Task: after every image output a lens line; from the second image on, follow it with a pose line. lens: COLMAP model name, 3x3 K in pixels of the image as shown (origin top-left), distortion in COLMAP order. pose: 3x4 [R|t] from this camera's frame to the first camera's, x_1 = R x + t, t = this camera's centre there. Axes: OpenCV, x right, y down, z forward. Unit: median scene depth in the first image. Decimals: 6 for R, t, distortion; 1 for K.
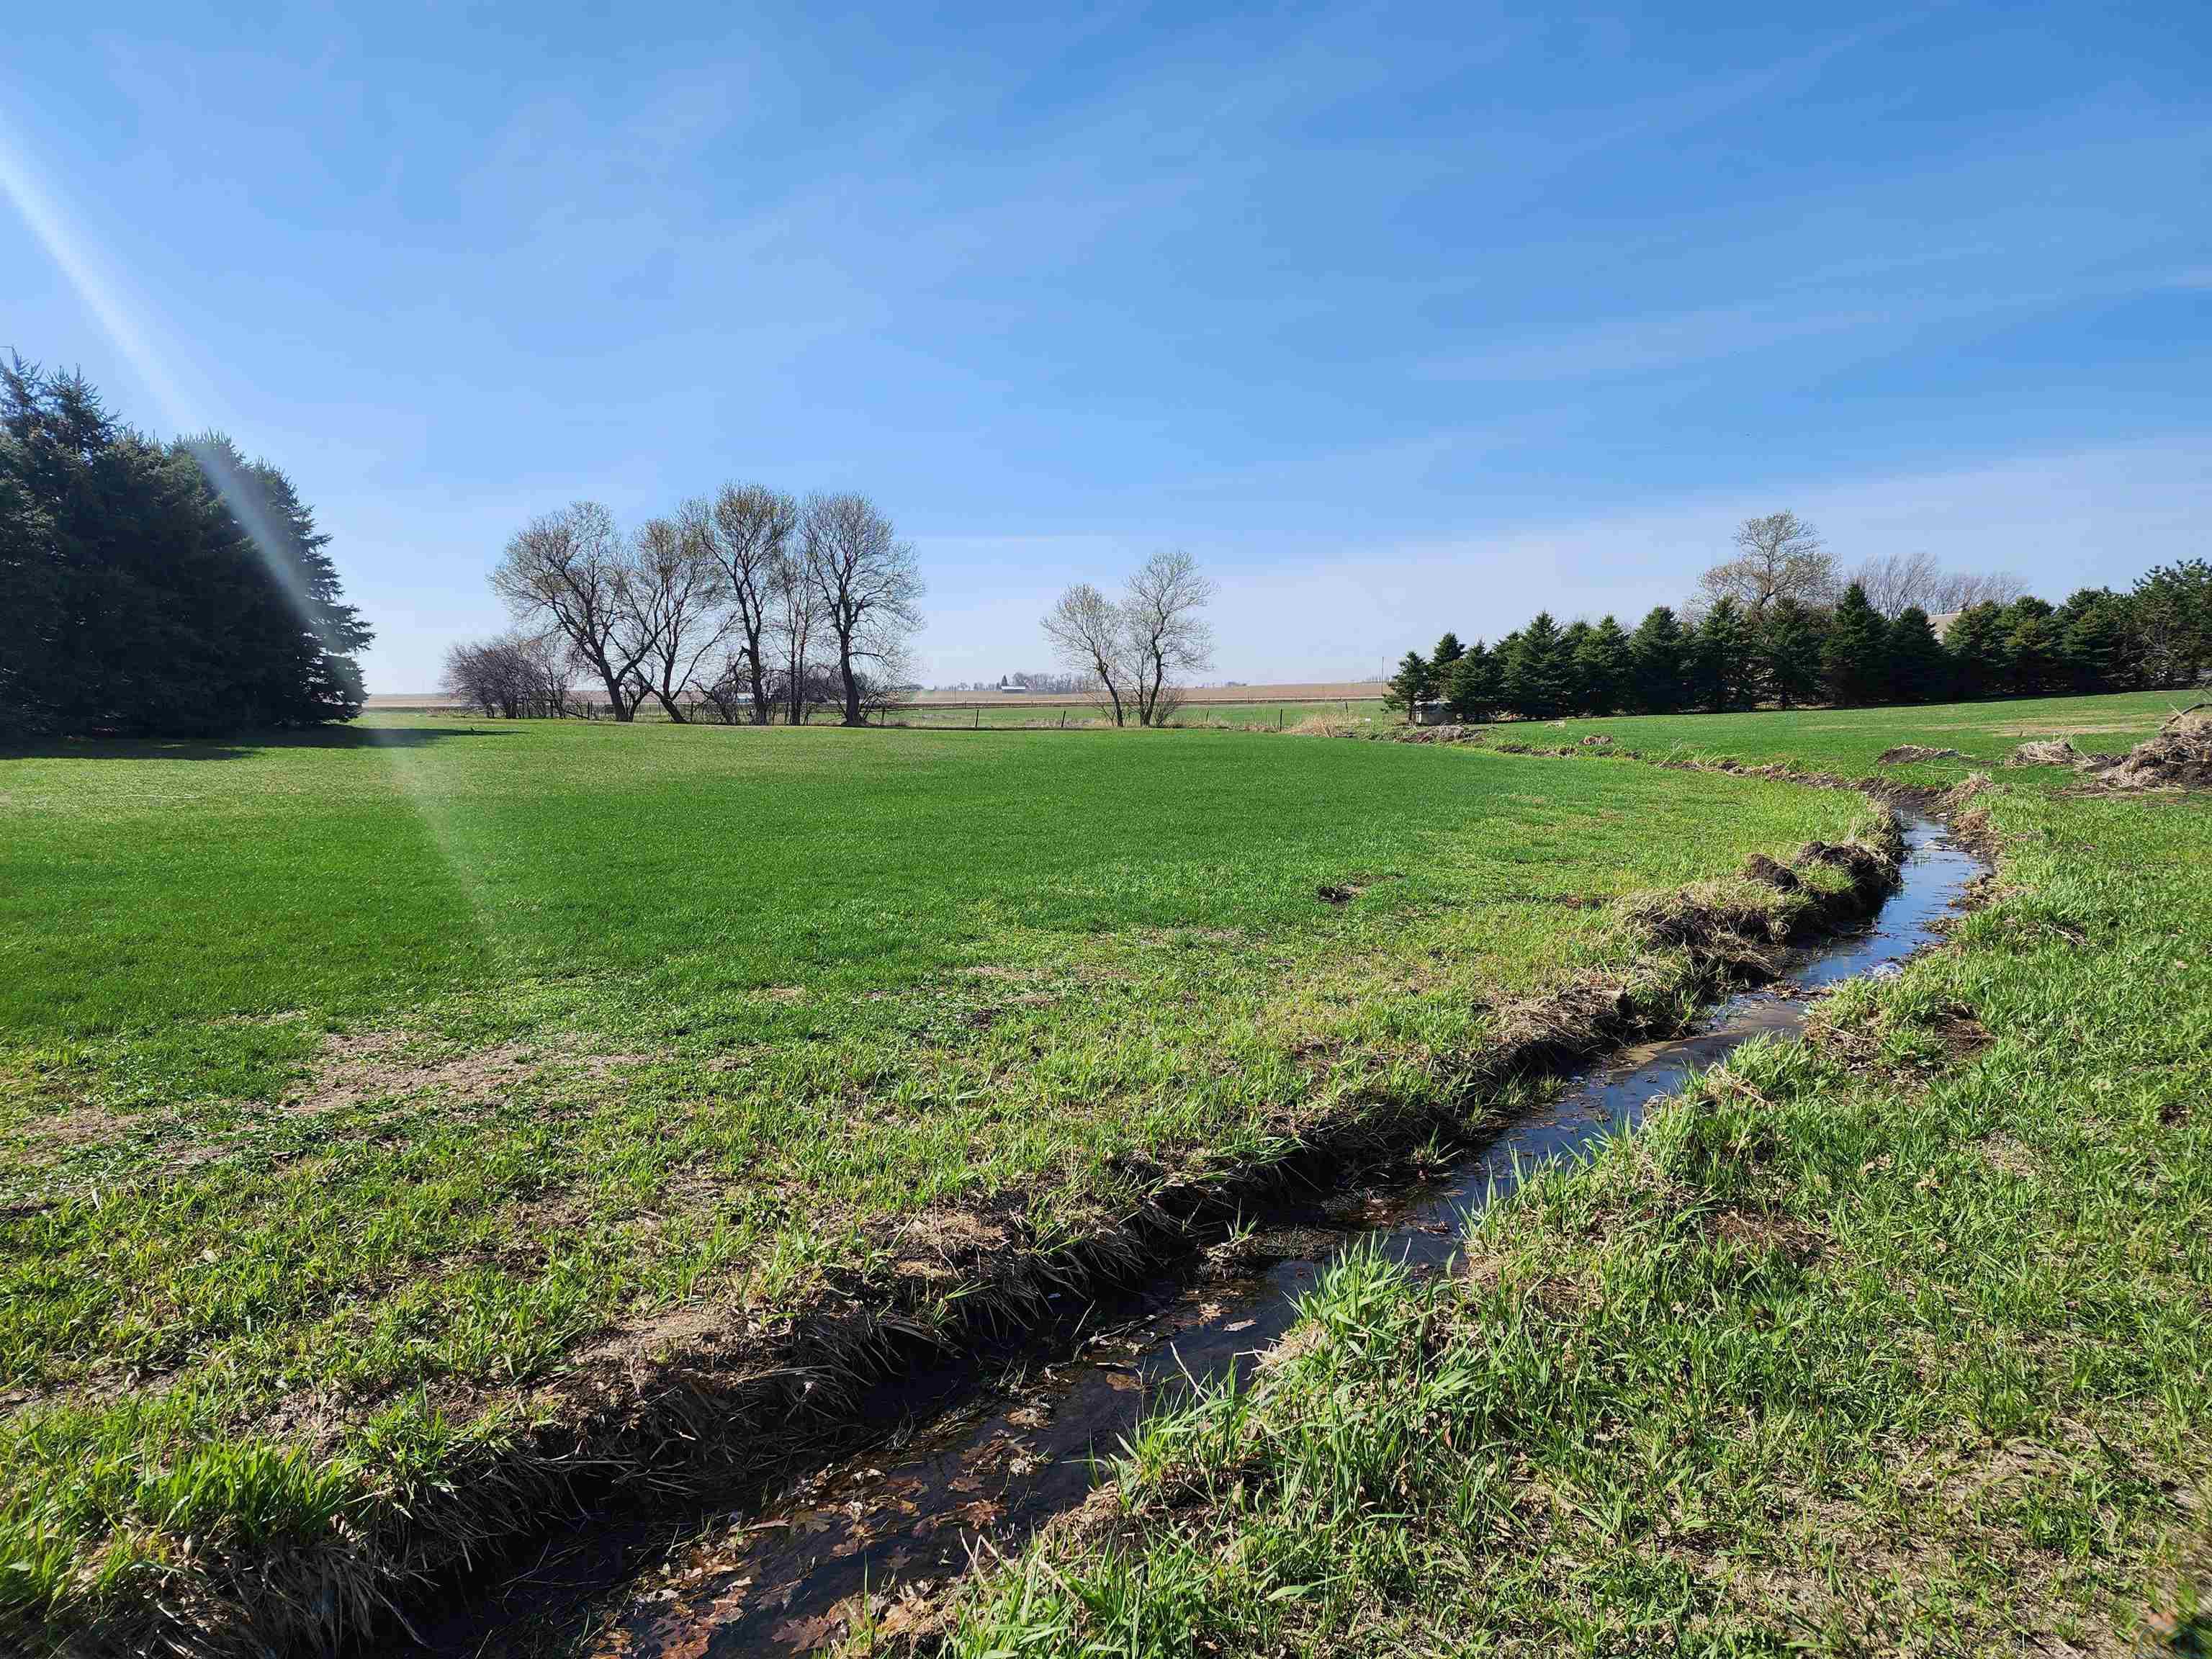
lens RADIAL K [[1472.0, 0, 1089.1], [0, 1472.0, 828.5], [0, 0, 1]] dist [0.091505, -0.081274]
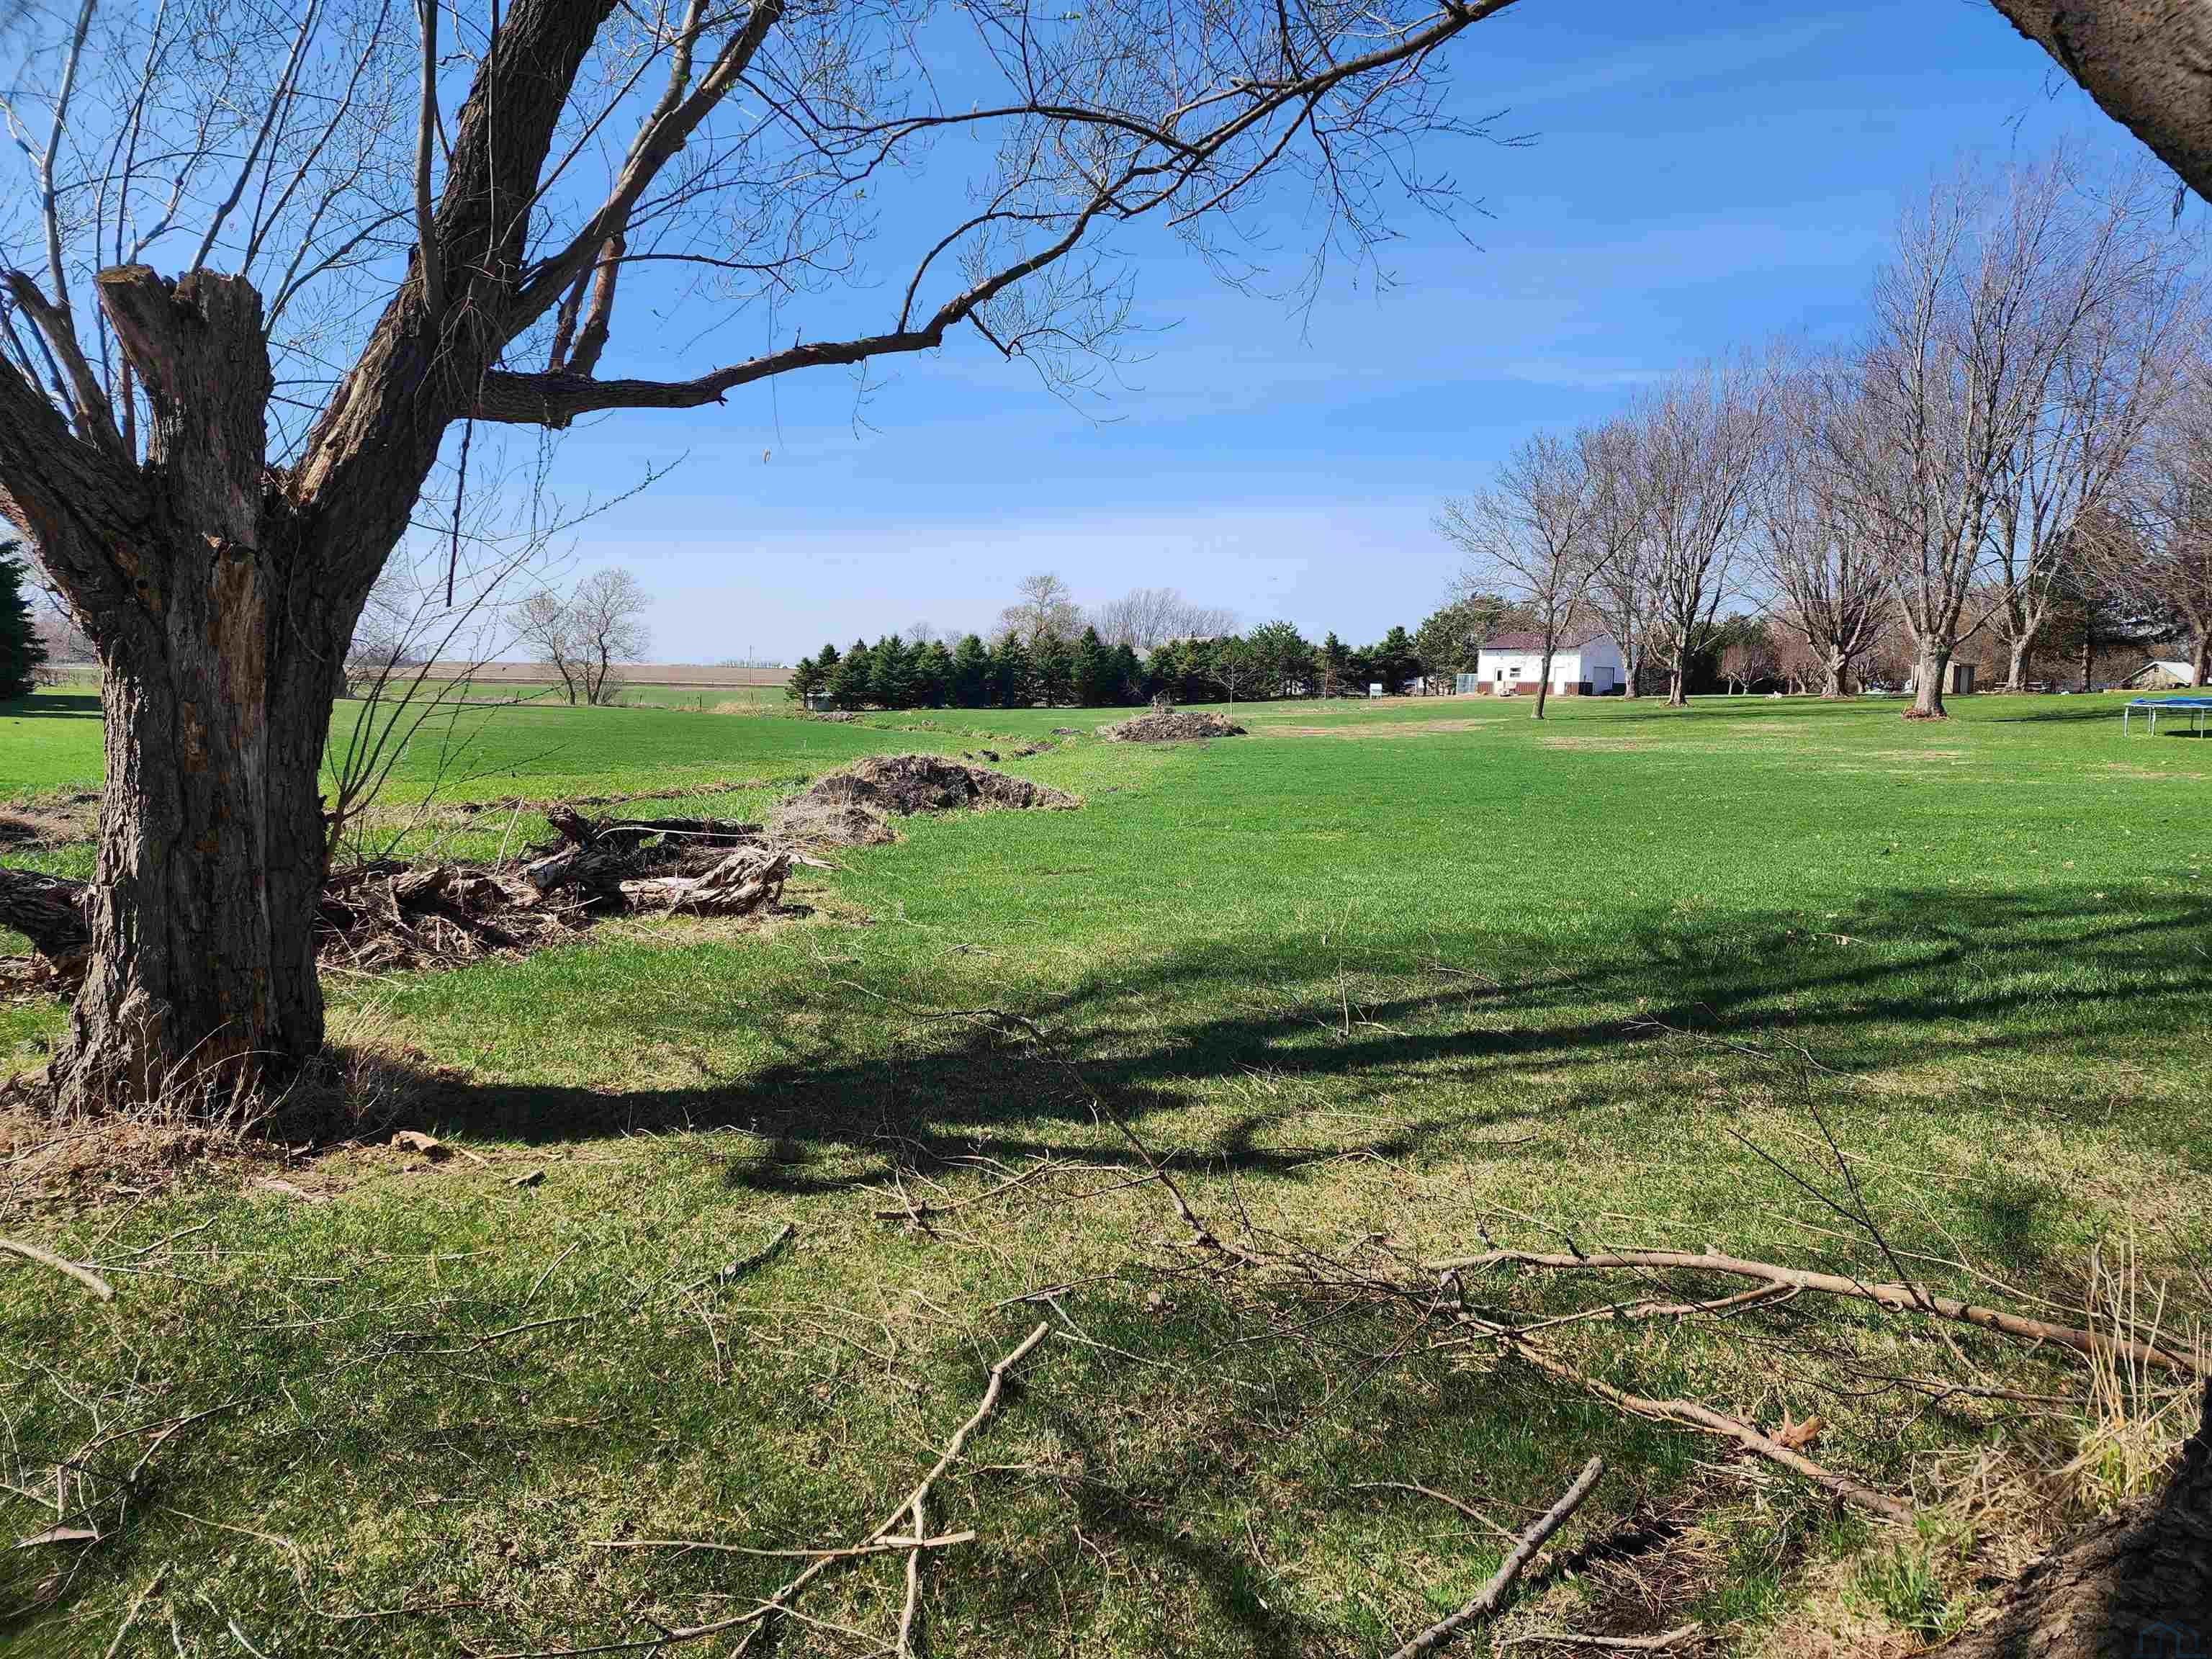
lens RADIAL K [[1472.0, 0, 1109.1], [0, 1472.0, 828.8], [0, 0, 1]] dist [0.091505, -0.081274]
pose [[0.903299, -0.011037, 0.428870, -0.121734], [0.006781, 0.999911, 0.011451, 0.027068], [-0.428958, -0.007436, 0.903294, -0.378098]]
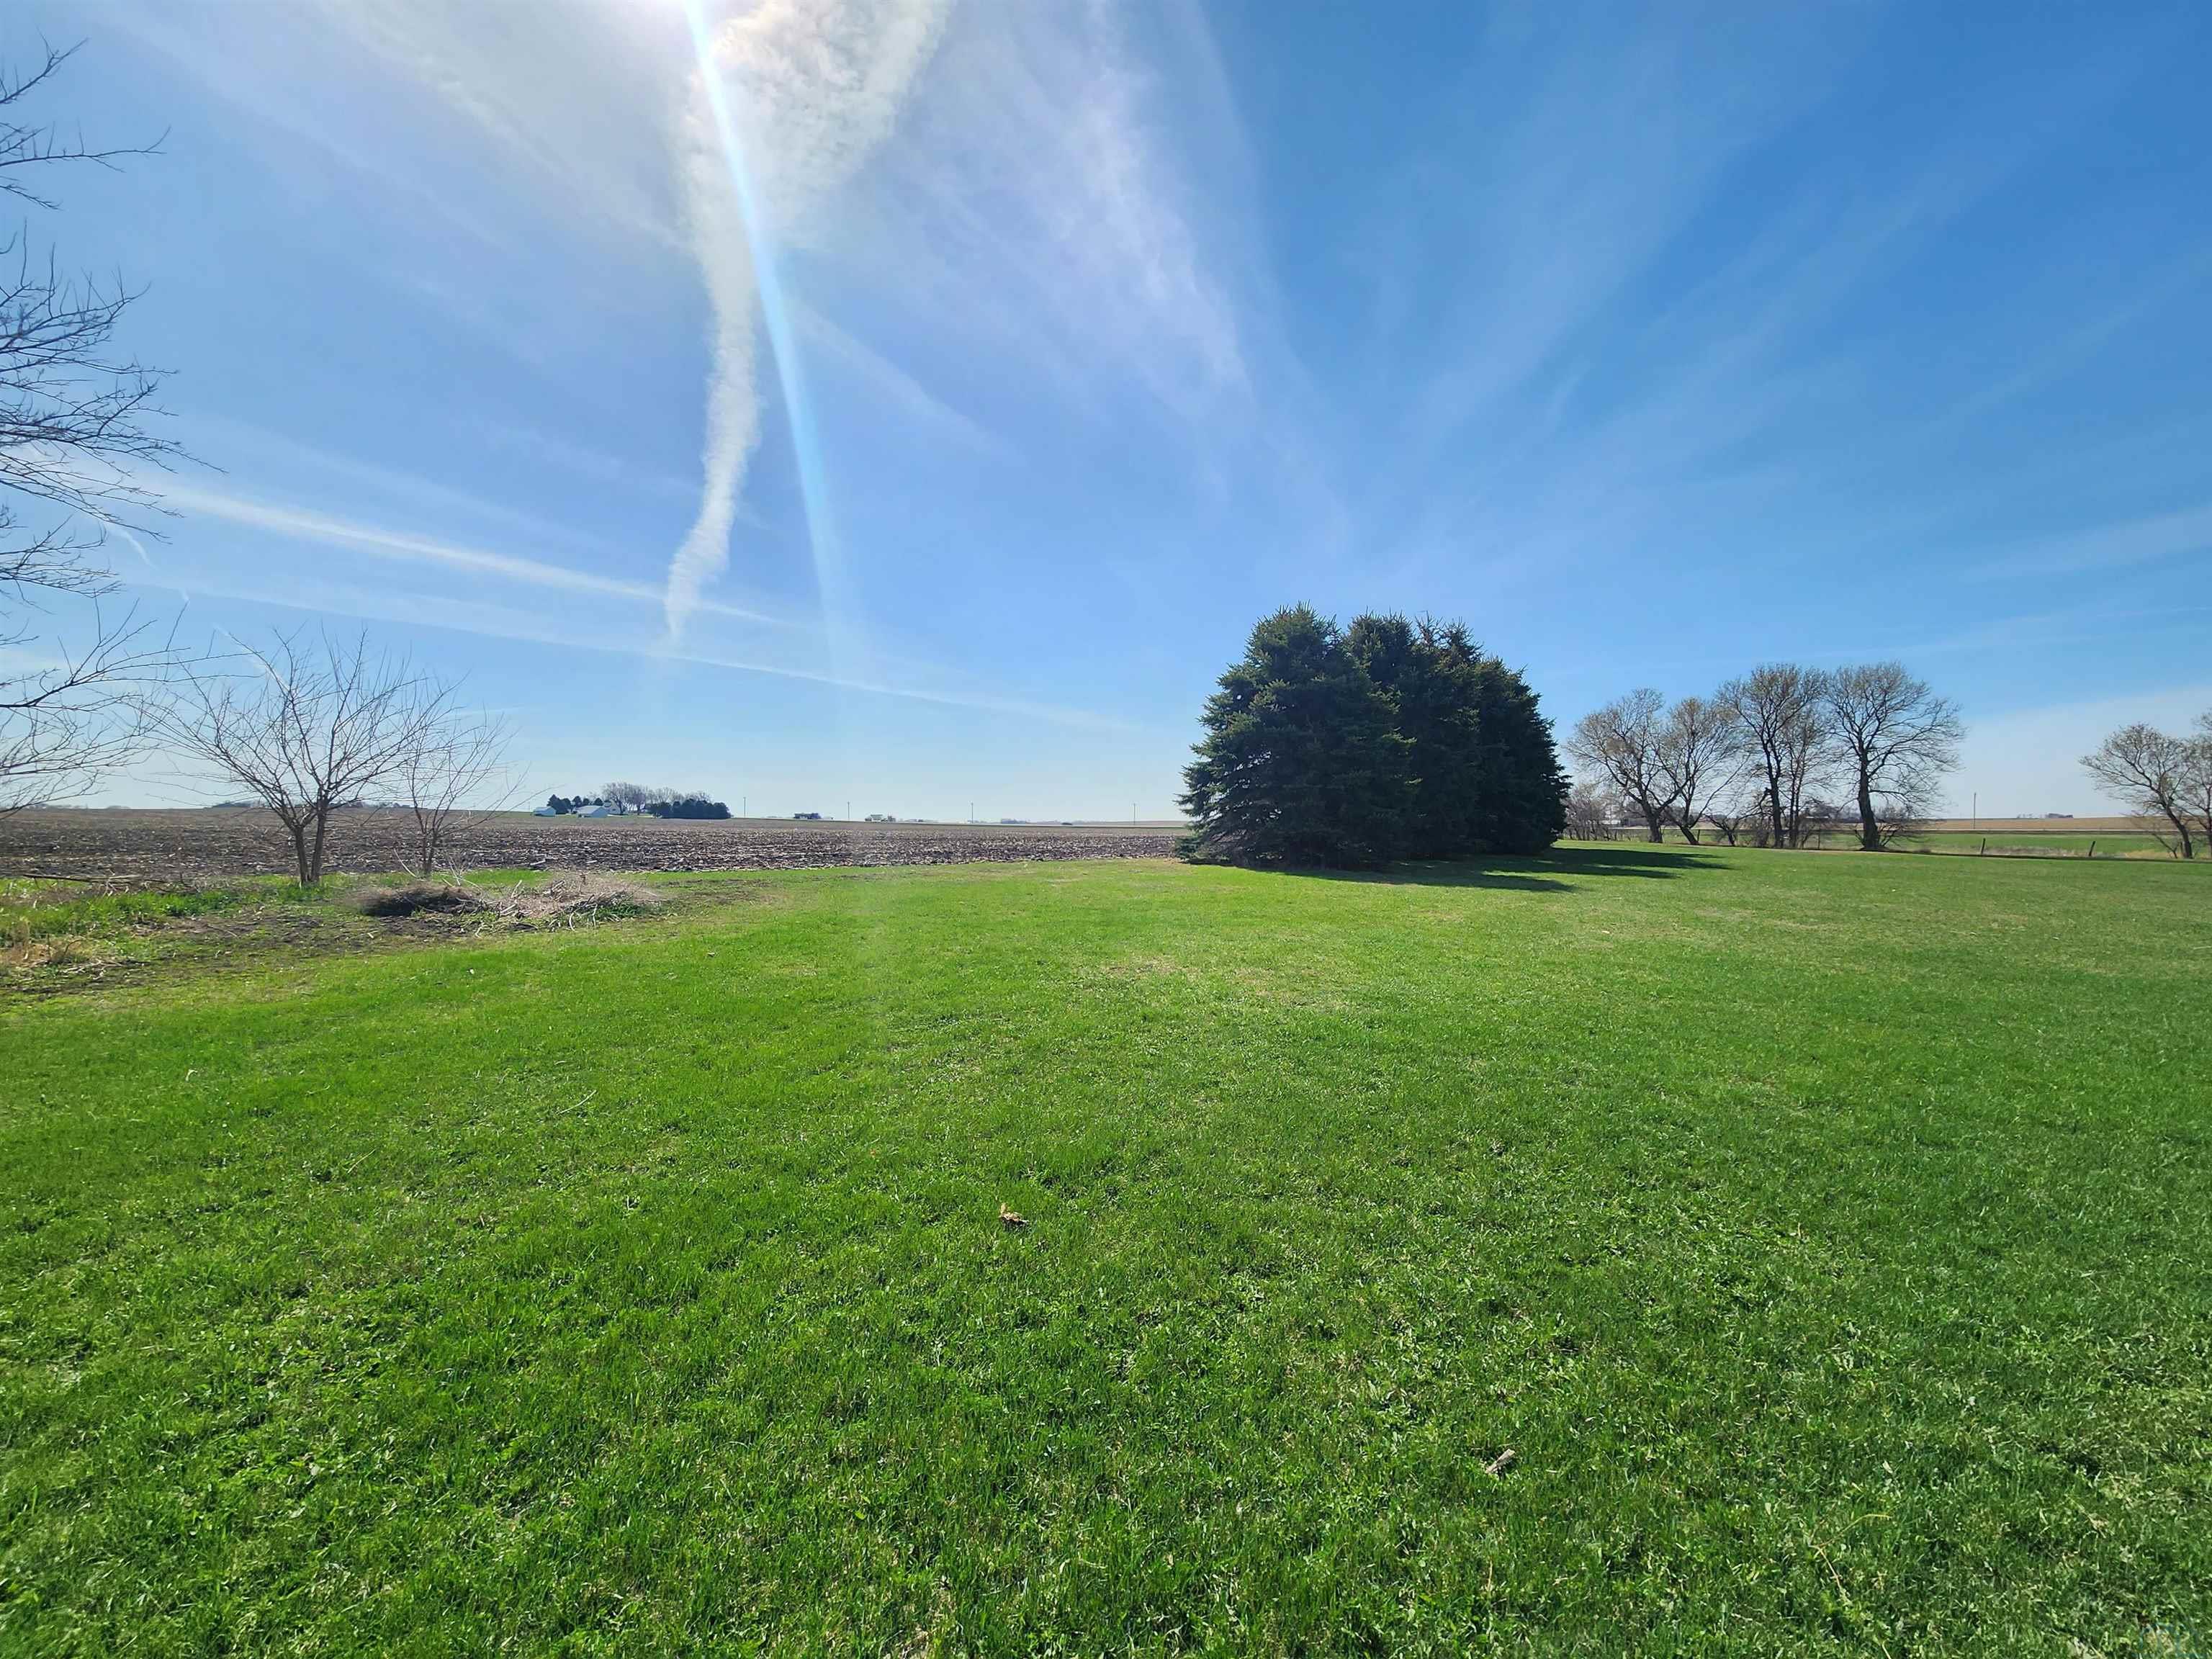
lens RADIAL K [[907.2, 0, 1109.8], [0, 907.2, 813.4], [0, 0, 1]] dist [0.004785, -0.002857]
pose [[0.763649, 0.005435, -0.645608, -0.157913], [-0.067923, 0.995092, -0.071964, -0.004018], [0.642048, 0.098807, 0.760270, 0.027361]]
